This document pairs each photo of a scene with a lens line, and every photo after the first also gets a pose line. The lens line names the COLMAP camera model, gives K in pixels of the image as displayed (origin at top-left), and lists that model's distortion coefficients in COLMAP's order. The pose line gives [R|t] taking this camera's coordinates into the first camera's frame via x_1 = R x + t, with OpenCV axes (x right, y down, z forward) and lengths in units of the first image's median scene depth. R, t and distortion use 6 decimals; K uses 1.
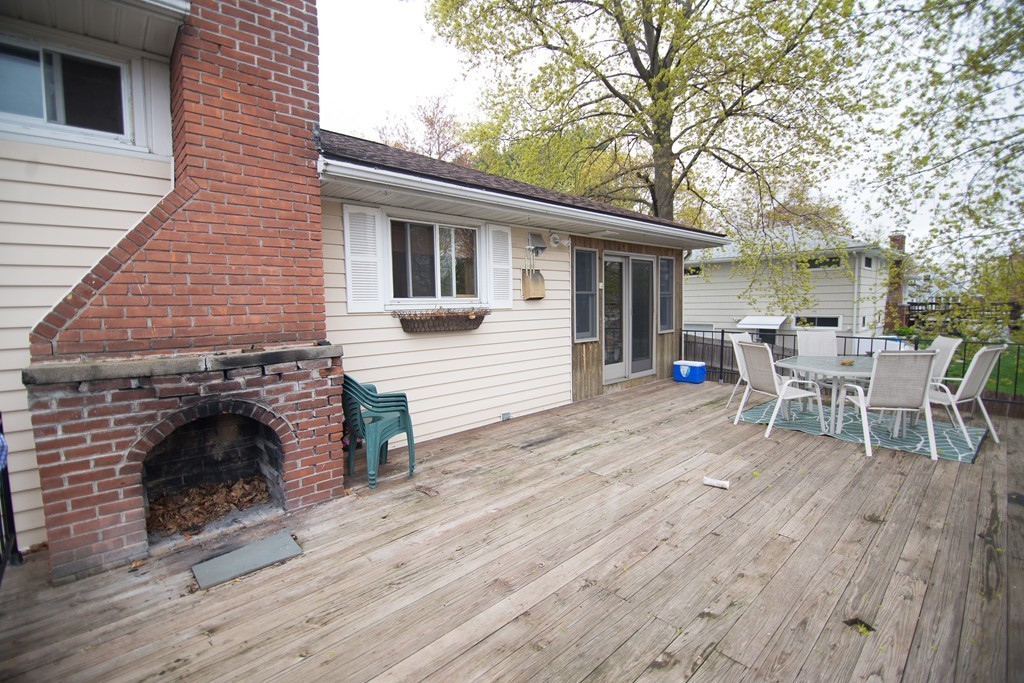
lens RADIAL K [[458.9, 0, 512.7], [0, 458.9, 339.0], [0, 0, 1]] dist [0.000450, -0.010930]
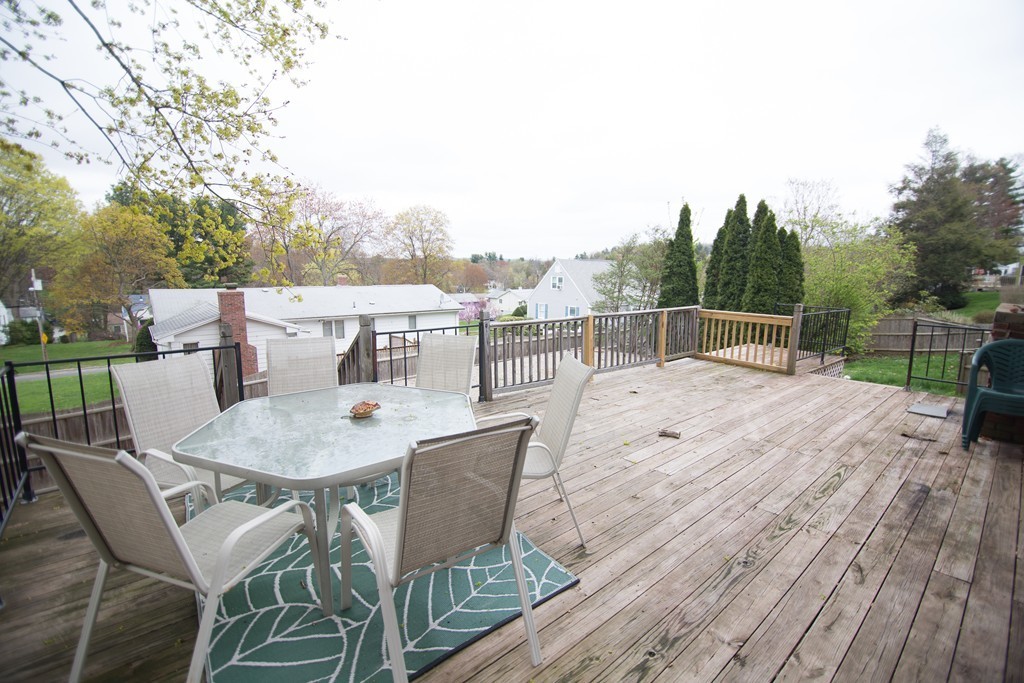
lens RADIAL K [[458.9, 0, 512.7], [0, 458.9, 339.0], [0, 0, 1]] dist [0.000450, -0.010930]
pose [[-0.999469, 0.002999, 0.032431, 0.659146], [0.010472, 0.972467, 0.232806, -0.159647], [-0.030840, 0.233022, -0.971982, 1.712647]]
